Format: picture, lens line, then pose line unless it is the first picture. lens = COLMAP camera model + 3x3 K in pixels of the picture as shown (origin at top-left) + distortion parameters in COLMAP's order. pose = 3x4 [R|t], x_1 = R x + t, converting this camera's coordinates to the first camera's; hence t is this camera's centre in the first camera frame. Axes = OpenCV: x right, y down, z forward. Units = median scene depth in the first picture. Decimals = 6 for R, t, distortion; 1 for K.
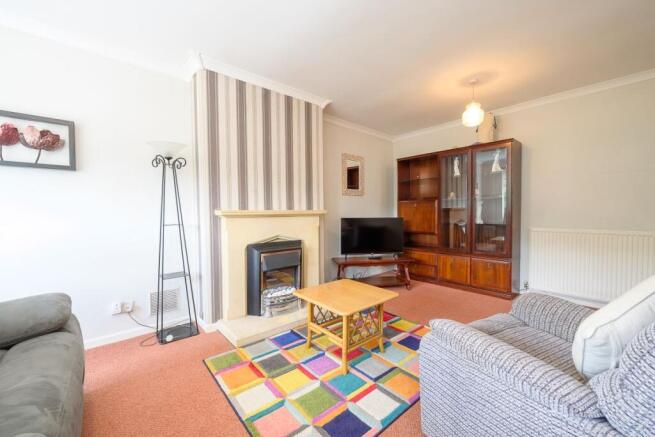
lens RADIAL K [[263.3, 0, 330.7], [0, 263.3, 217.1], [0, 0, 1]] dist [-0.011107, 0.002498]
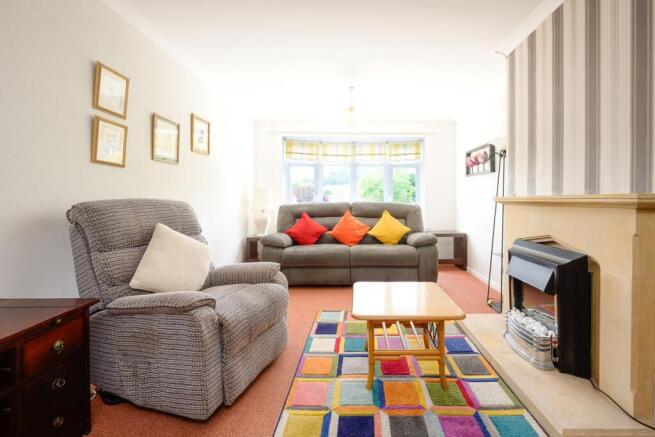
lens RADIAL K [[263.3, 0, 353.3], [0, 263.3, 197.7], [0, 0, 1]] dist [-0.011107, 0.002498]
pose [[-0.650328, -0.003660, -0.759645, 0.667760], [-0.012519, 0.999904, 0.005900, -0.021186], [0.759551, 0.013347, -0.650311, 1.209233]]
